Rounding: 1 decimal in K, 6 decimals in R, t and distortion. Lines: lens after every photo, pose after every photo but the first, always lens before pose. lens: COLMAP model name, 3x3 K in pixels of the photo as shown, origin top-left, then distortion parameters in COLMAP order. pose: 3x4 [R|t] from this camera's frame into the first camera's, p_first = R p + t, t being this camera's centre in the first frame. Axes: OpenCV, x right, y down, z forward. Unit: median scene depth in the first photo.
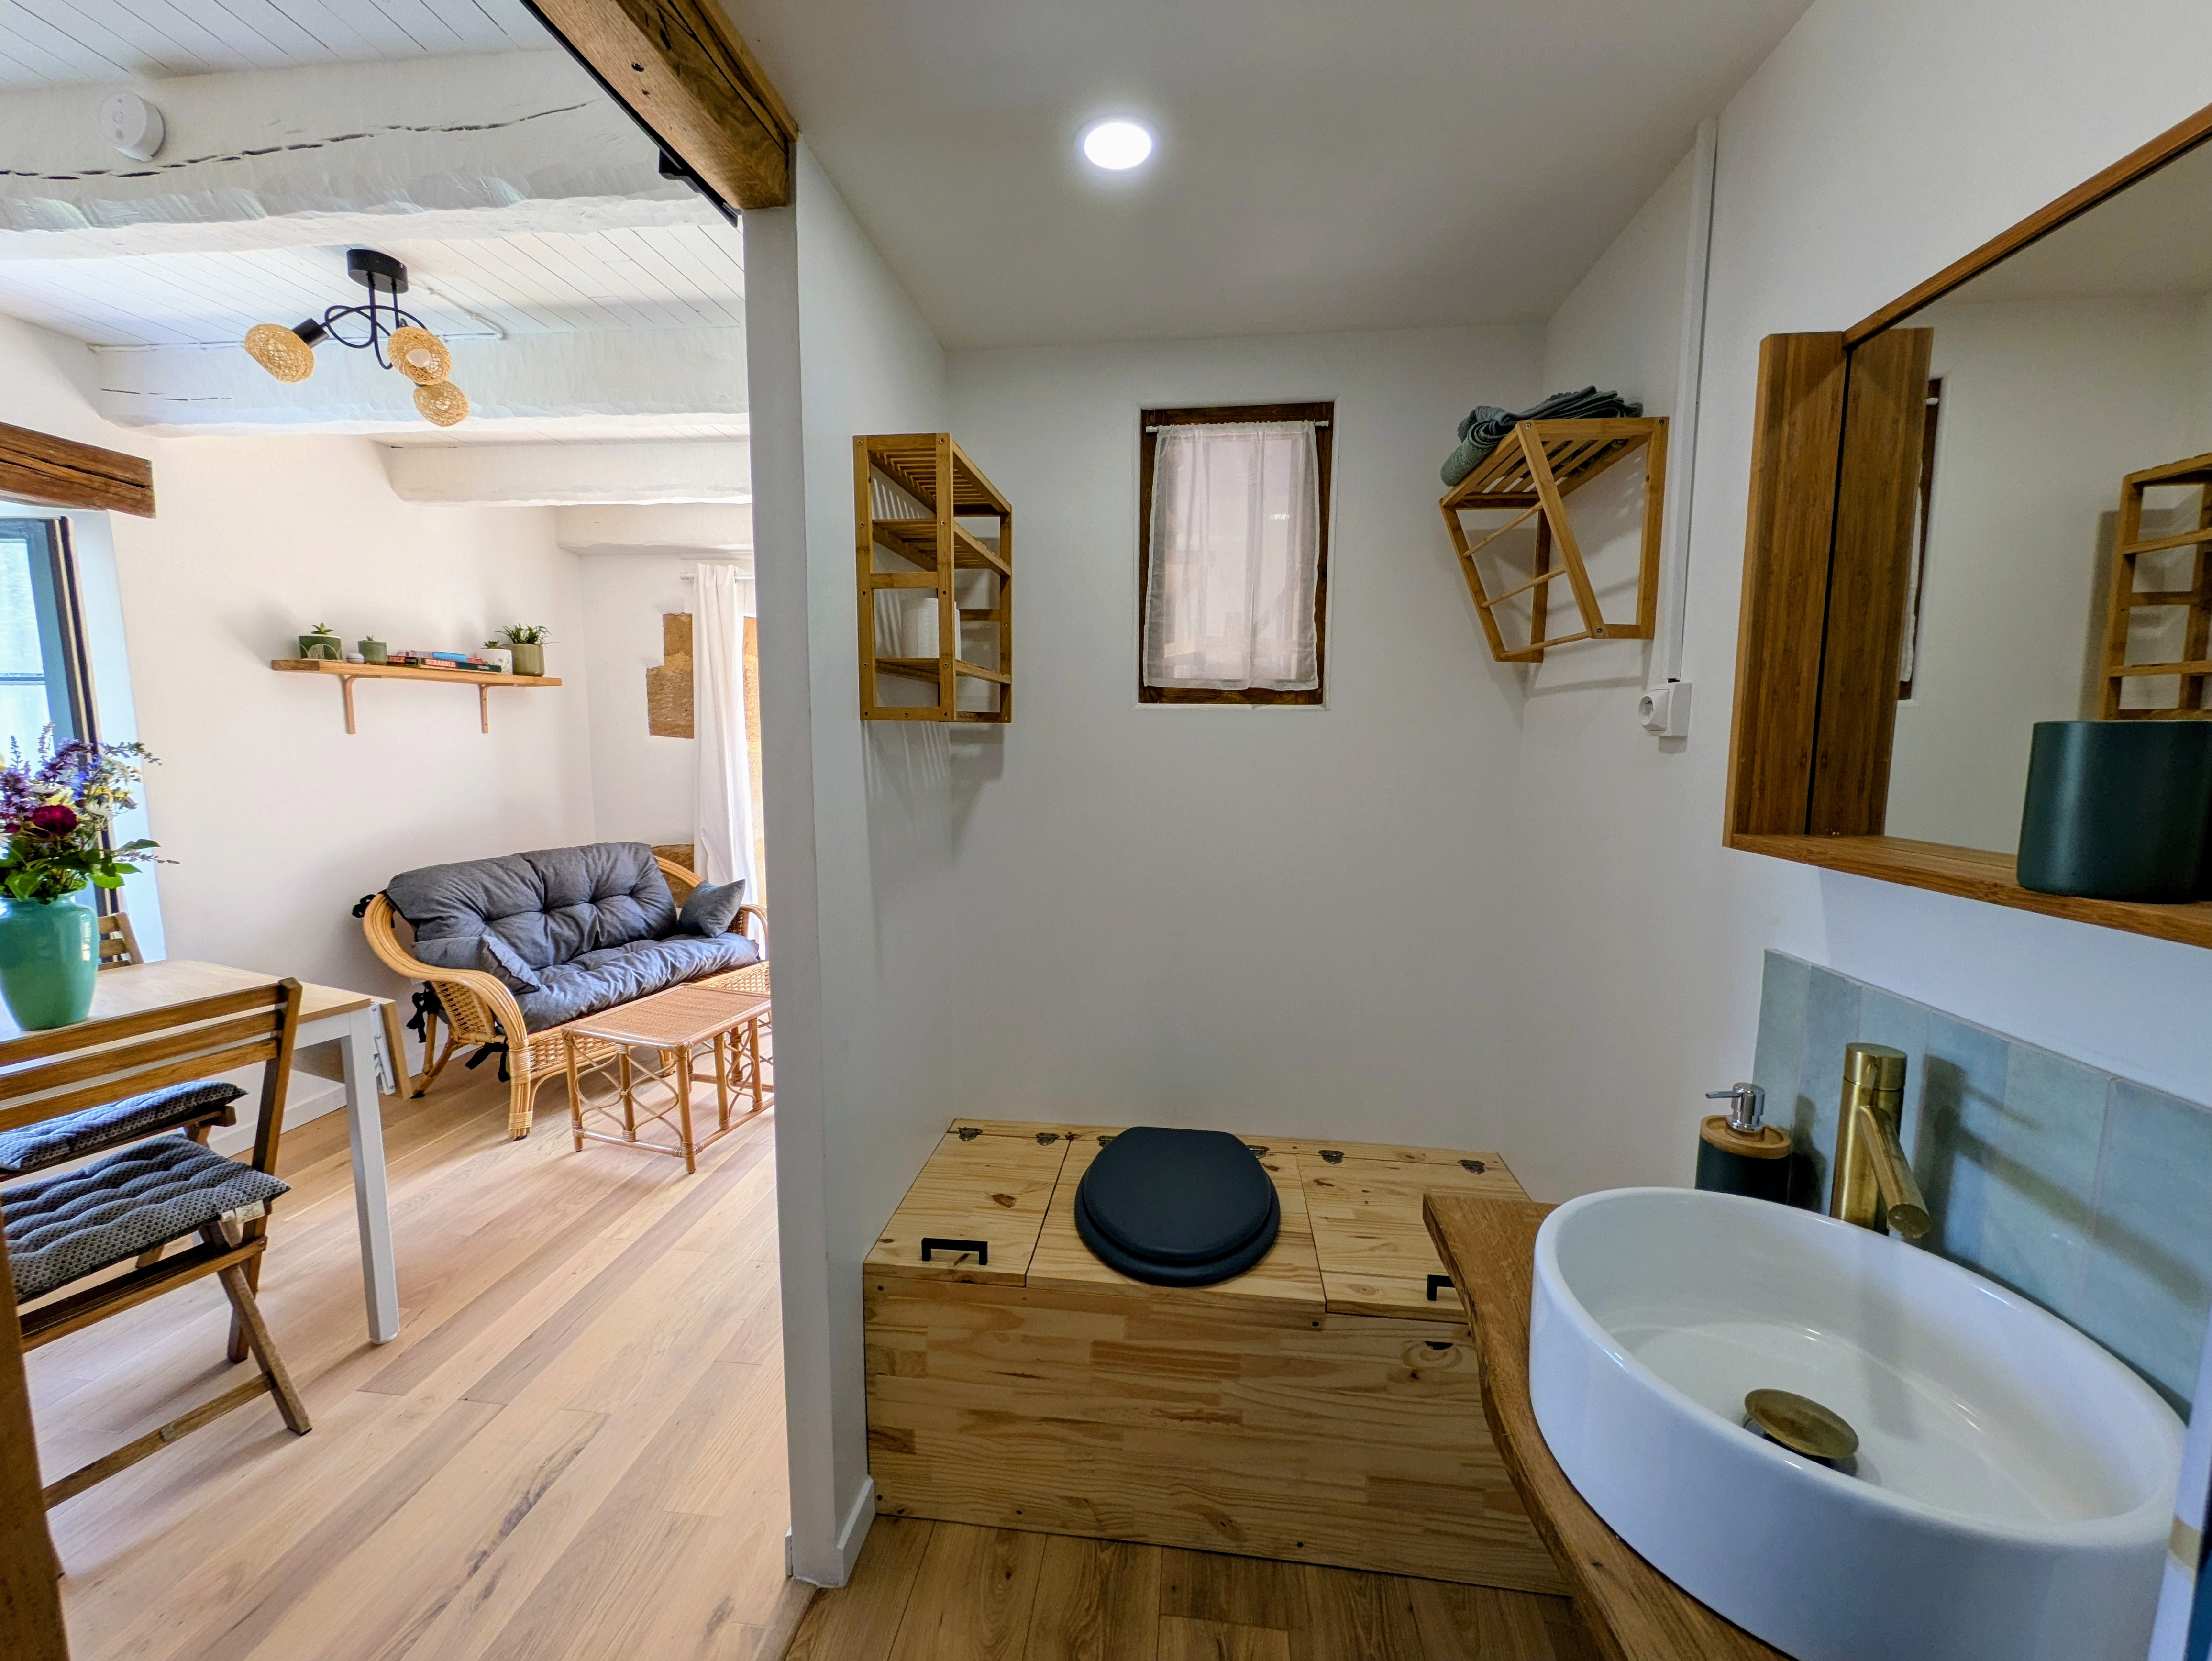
lens RADIAL K [[883.2, 0, 1106.0], [0, 883.2, 830.5], [0, 0, 1]] dist [0.002156, 0.000814]
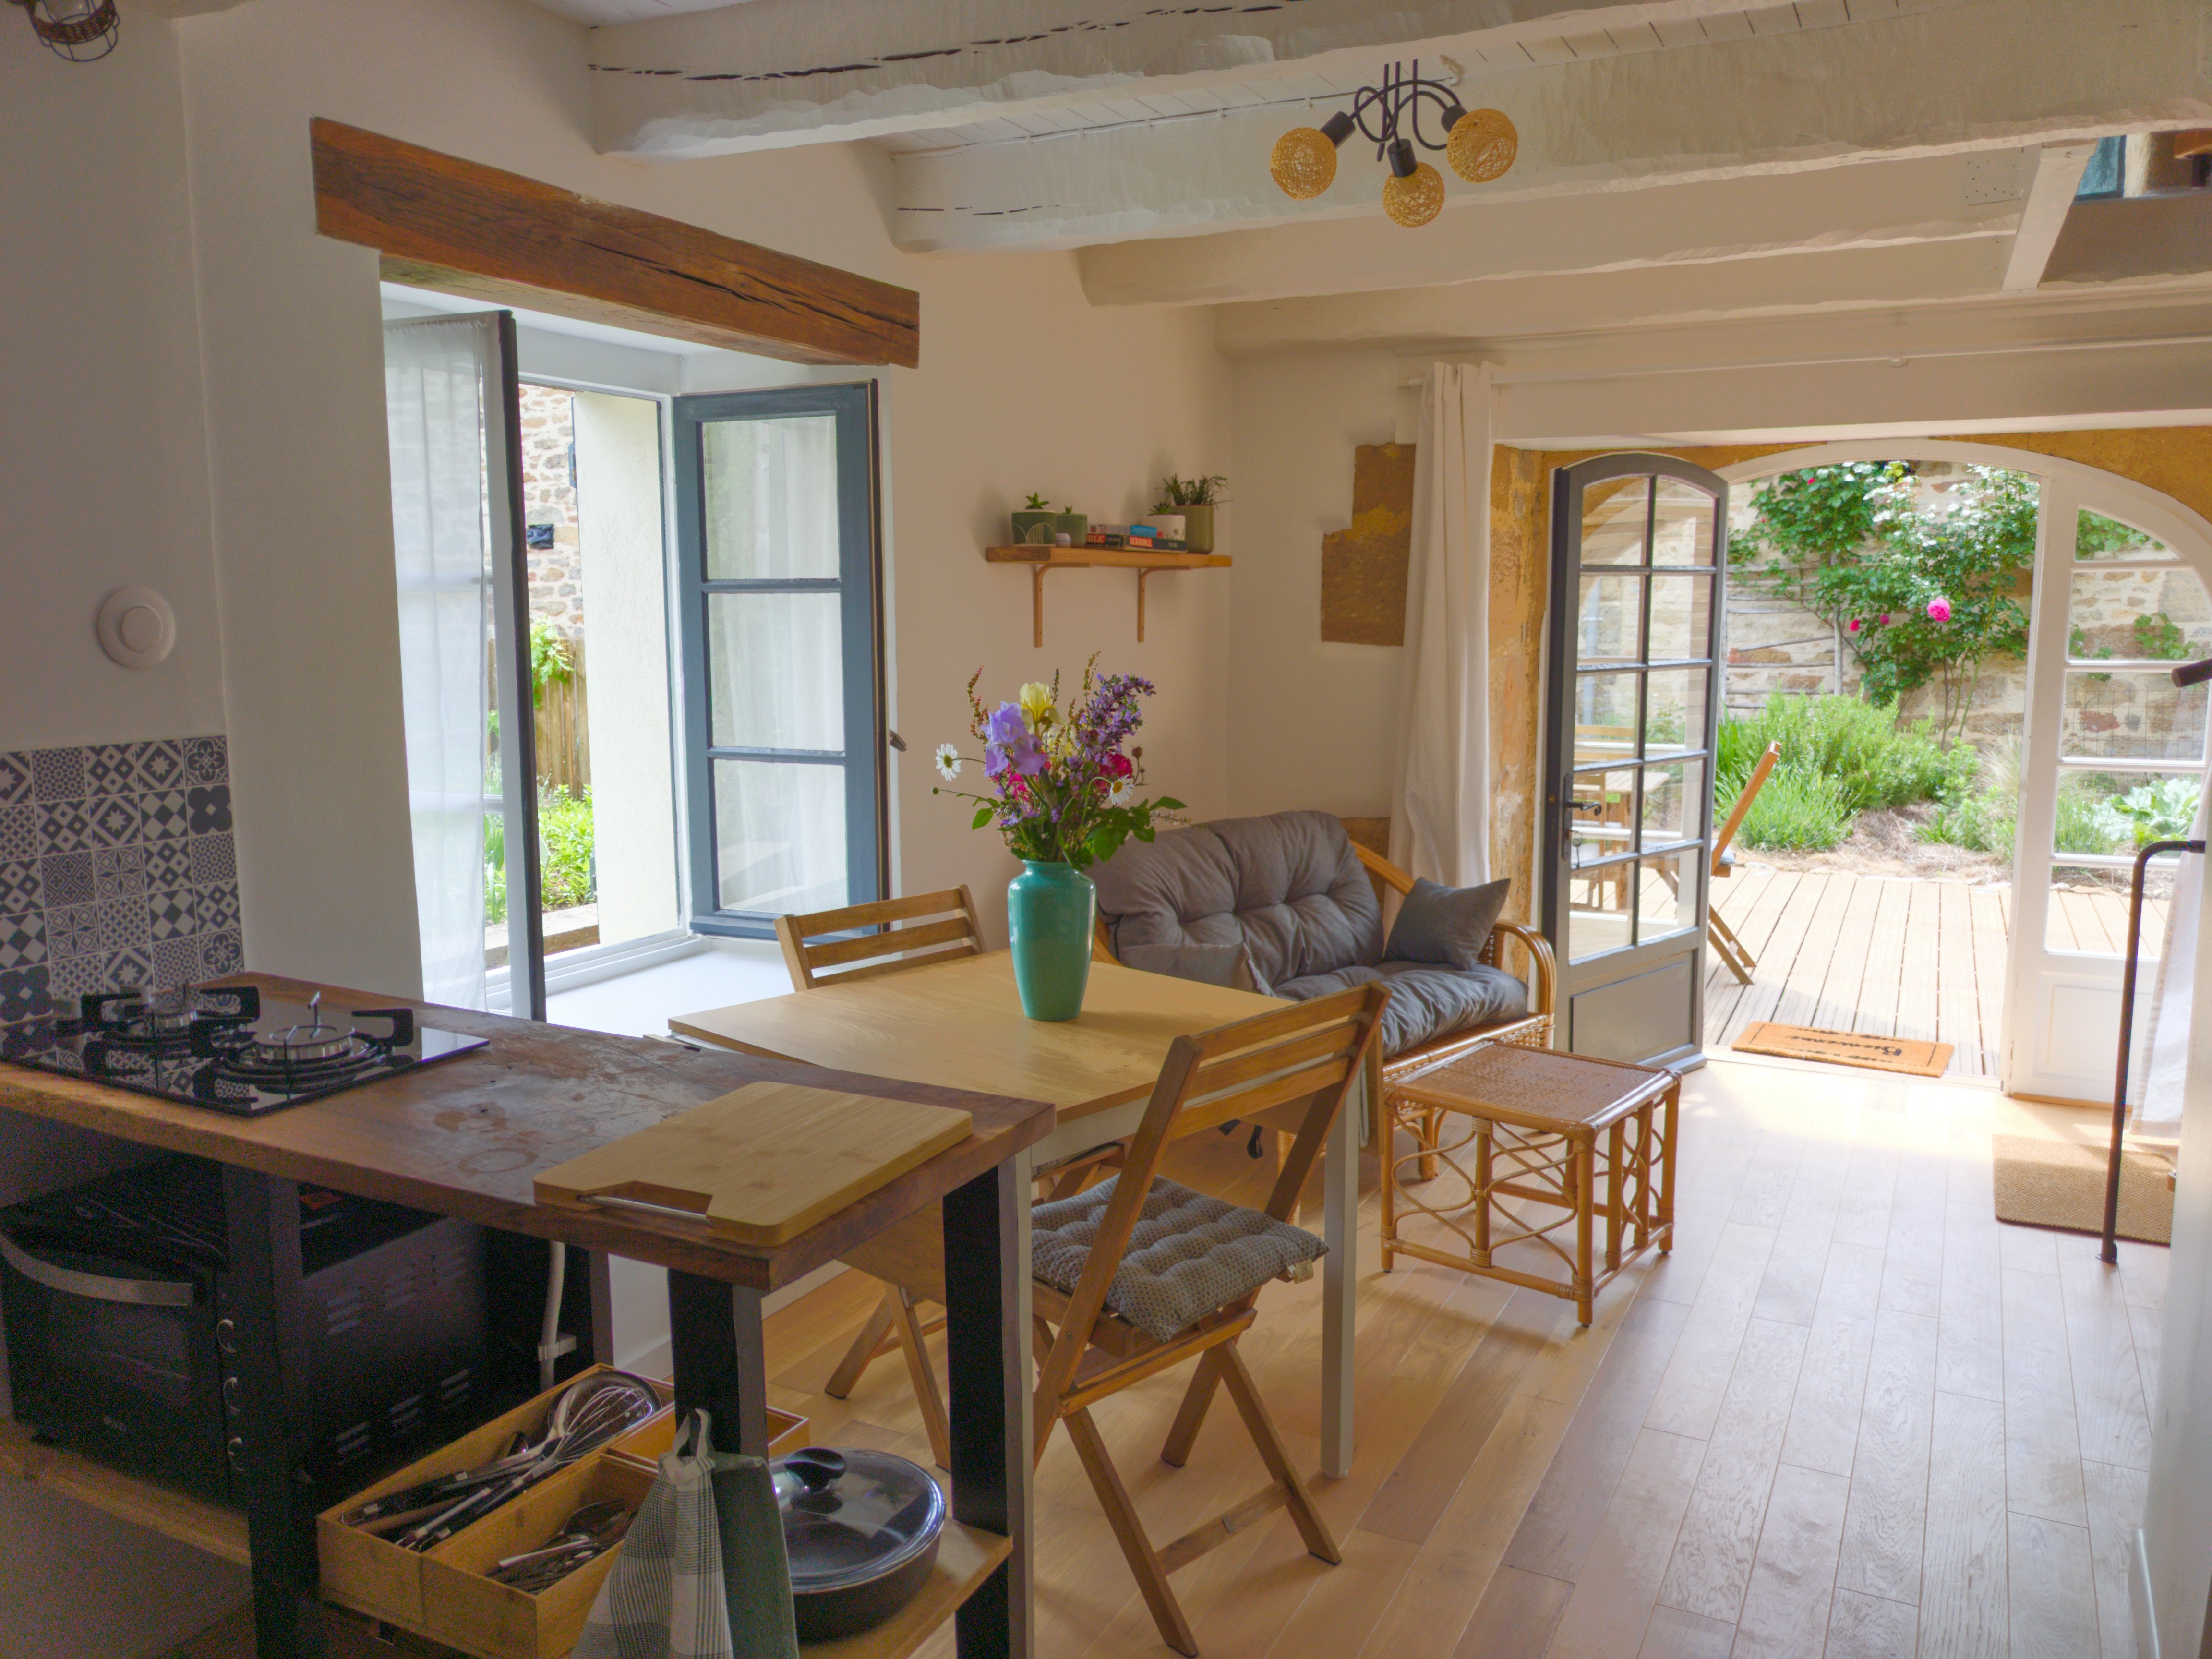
lens RADIAL K [[1695.9, 0, 1106.0], [0, 1695.9, 829.5], [0, 0, 1]] dist [0.002209, 0.000083]
pose [[0.933933, 0.037045, -0.355522, -0.286283], [-0.030823, 0.999257, 0.023151, 0.003105], [0.356116, -0.010664, 0.934381, -0.222123]]
